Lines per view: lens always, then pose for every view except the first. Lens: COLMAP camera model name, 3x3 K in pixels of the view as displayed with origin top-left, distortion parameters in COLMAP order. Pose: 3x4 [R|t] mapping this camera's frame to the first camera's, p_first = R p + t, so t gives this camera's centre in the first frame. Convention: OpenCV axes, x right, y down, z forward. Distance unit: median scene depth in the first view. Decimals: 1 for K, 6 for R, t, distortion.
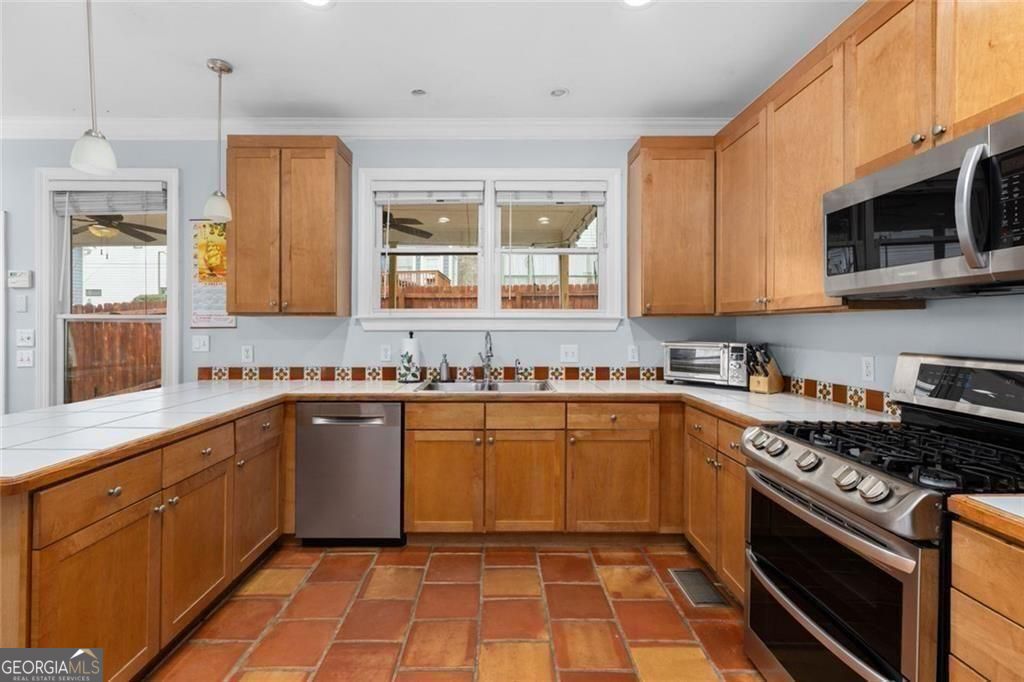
lens RADIAL K [[469.8, 0, 508.8], [0, 469.8, 331.3], [0, 0, 1]] dist [-0.000488, -0.000093]
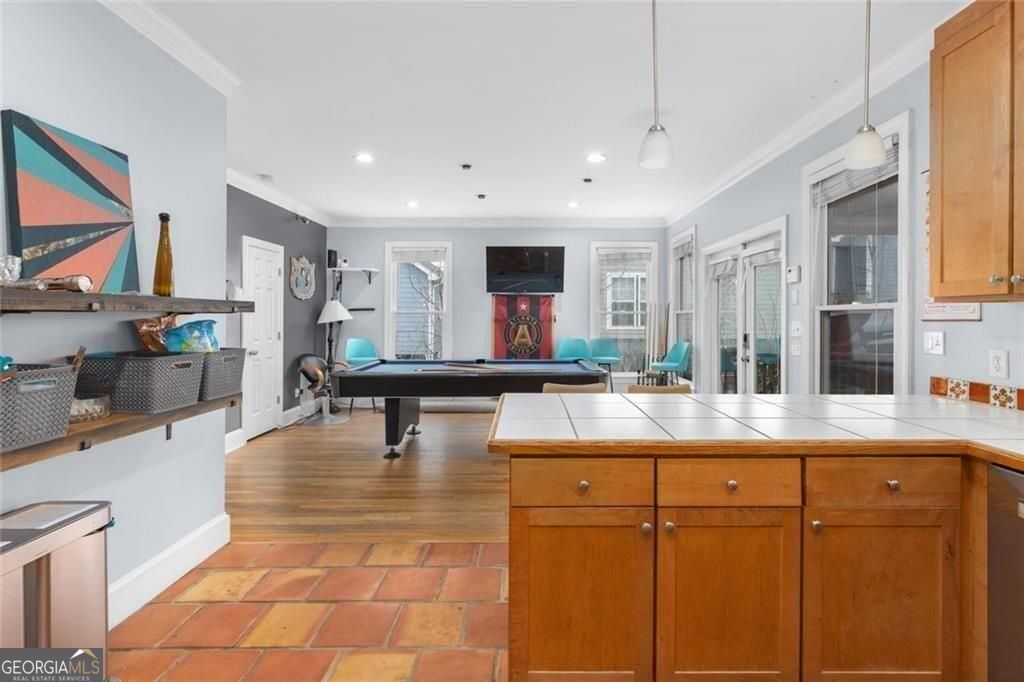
lens RADIAL K [[479.0, 0, 515.6], [0, 479.0, 316.8], [0, 0, 1]] dist [0.001820, 0.000078]
pose [[-0.014776, -0.001627, -0.999890, 0.087113], [-0.011282, 0.999935, -0.001460, -0.005432], [0.999827, 0.011259, -0.014793, 0.425528]]
